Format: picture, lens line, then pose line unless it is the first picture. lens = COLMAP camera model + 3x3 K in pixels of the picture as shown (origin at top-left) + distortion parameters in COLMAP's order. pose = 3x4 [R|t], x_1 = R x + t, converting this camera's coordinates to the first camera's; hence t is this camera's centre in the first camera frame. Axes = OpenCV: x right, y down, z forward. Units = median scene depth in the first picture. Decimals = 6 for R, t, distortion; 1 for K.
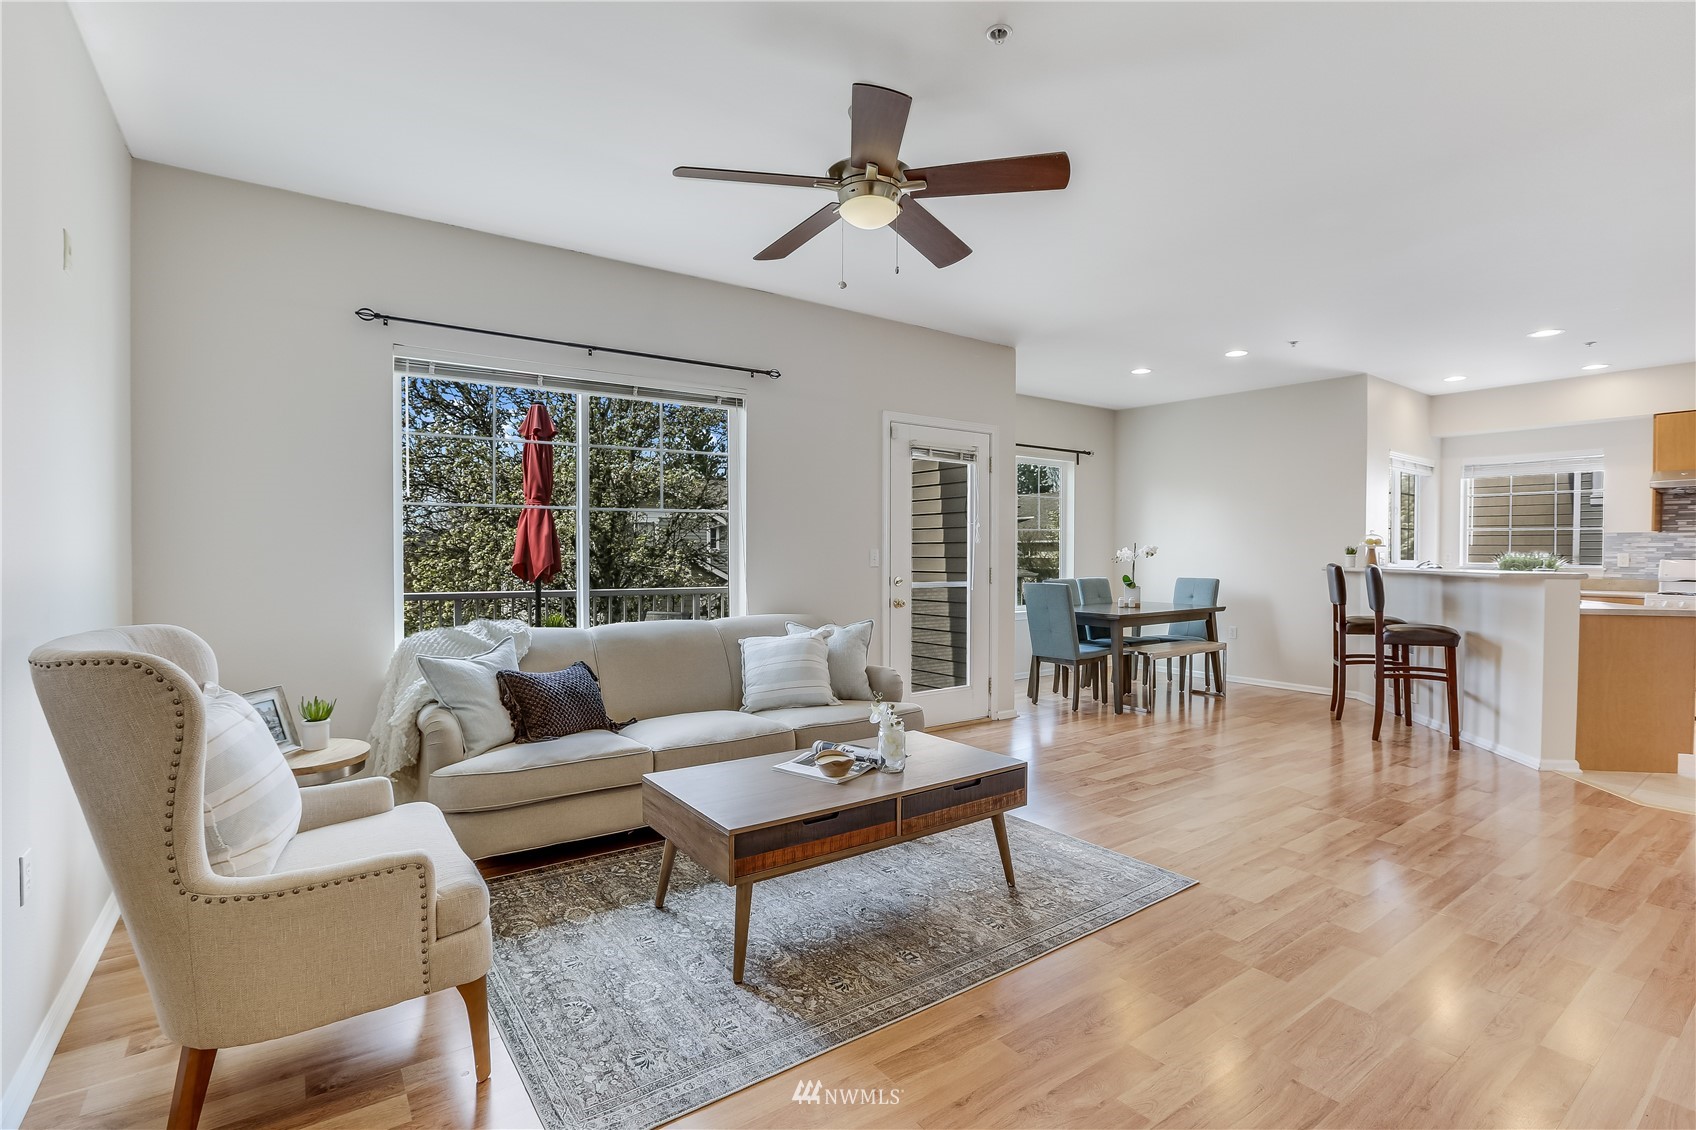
lens RADIAL K [[792.8, 0, 901.9], [0, 792.8, 553.9], [0, 0, 1]] dist [-0.032836, 0.014162]
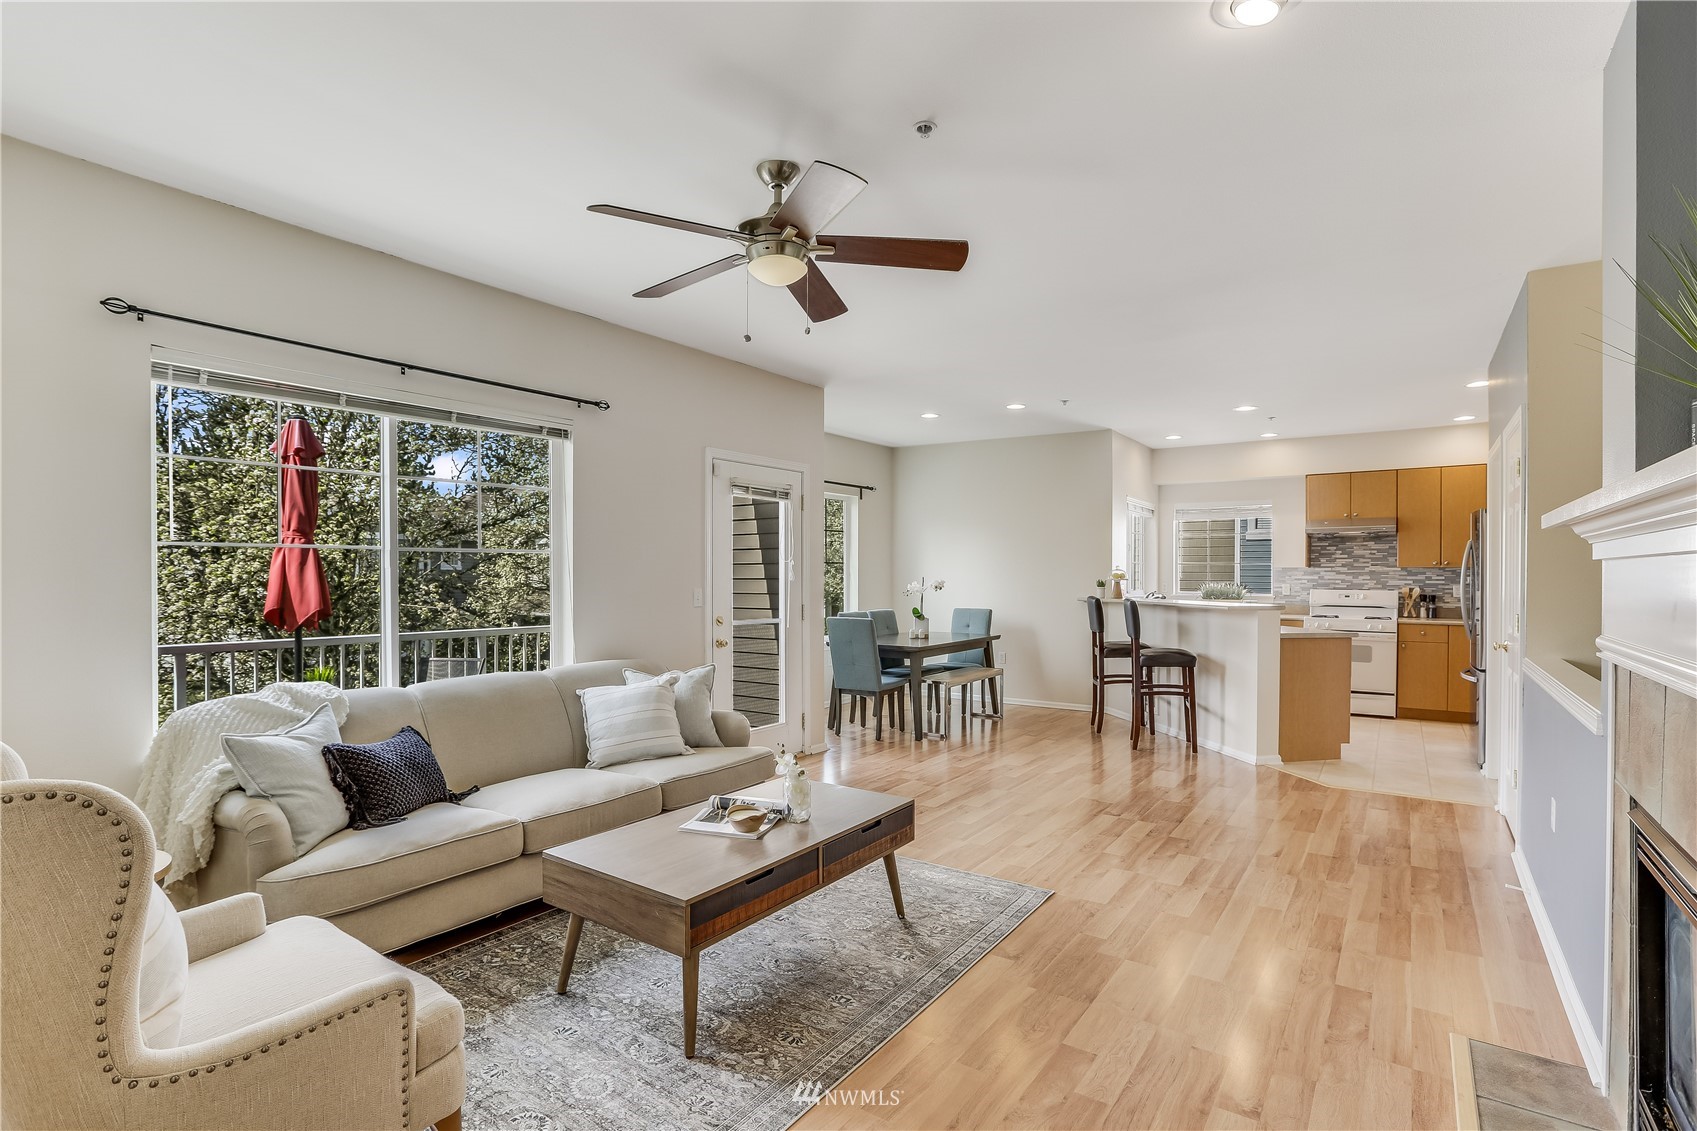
lens RADIAL K [[793.3, 0, 900.4], [0, 793.3, 566.4], [0, 0, 1]] dist [-0.032836, 0.014162]
pose [[0.945413, 0.004624, 0.325841, -0.121712], [-0.000813, 0.999930, -0.011831, -0.022072], [-0.325873, 0.010920, 0.945351, -0.003568]]
